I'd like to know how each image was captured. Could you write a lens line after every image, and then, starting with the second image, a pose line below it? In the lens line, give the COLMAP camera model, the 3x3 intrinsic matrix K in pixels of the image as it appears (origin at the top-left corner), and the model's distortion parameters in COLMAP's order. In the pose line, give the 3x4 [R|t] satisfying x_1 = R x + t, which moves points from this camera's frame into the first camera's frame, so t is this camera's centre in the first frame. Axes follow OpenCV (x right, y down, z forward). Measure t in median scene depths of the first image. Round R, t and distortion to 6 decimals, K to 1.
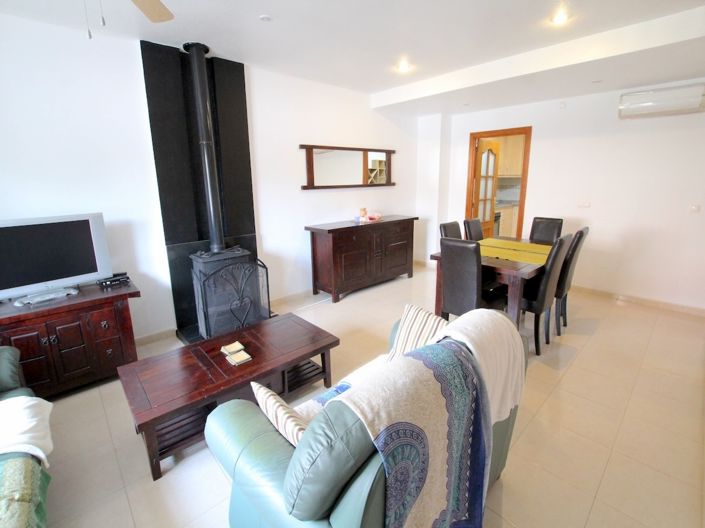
lens RADIAL K [[330.0, 0, 356.1], [0, 330.0, 256.5], [0, 0, 1]] dist [-0.032444, 0.001013]
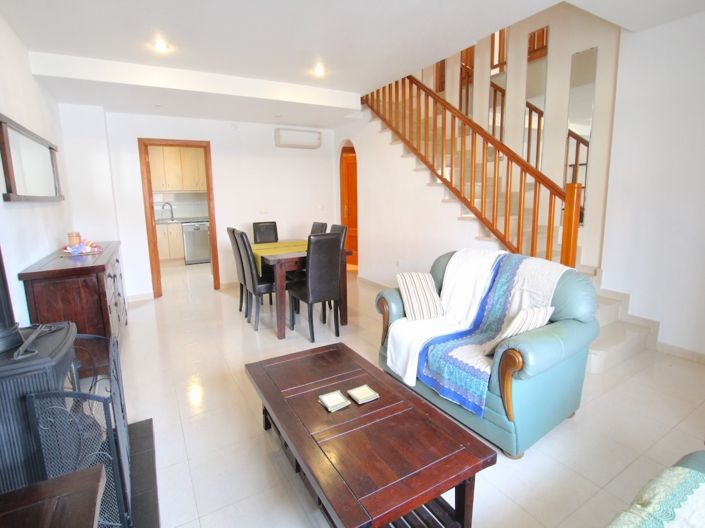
lens RADIAL K [[364.6, 0, 354.5], [0, 364.6, 249.9], [0, 0, 1]] dist [-0.000256, -0.000229]
pose [[0.230422, -0.133630, 0.963872, -0.715421], [0.239895, 0.967755, 0.076820, -0.056453], [-0.943057, 0.213527, 0.255049, 0.451775]]
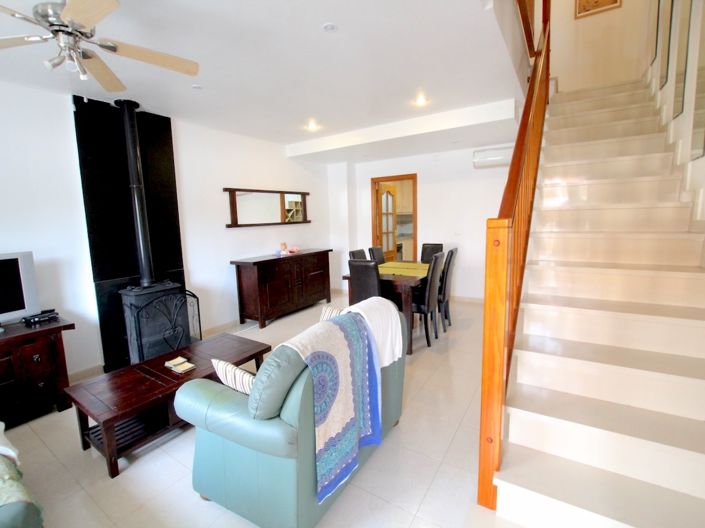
lens RADIAL K [[326.0, 0, 350.2], [0, 326.0, 260.5], [0, 0, 1]] dist [-0.031607, 0.000462]
pose [[0.972734, -0.046739, 0.227163, -0.017230], [0.070487, 0.992729, -0.097577, 0.054211], [-0.220951, 0.110929, 0.968956, -0.173276]]
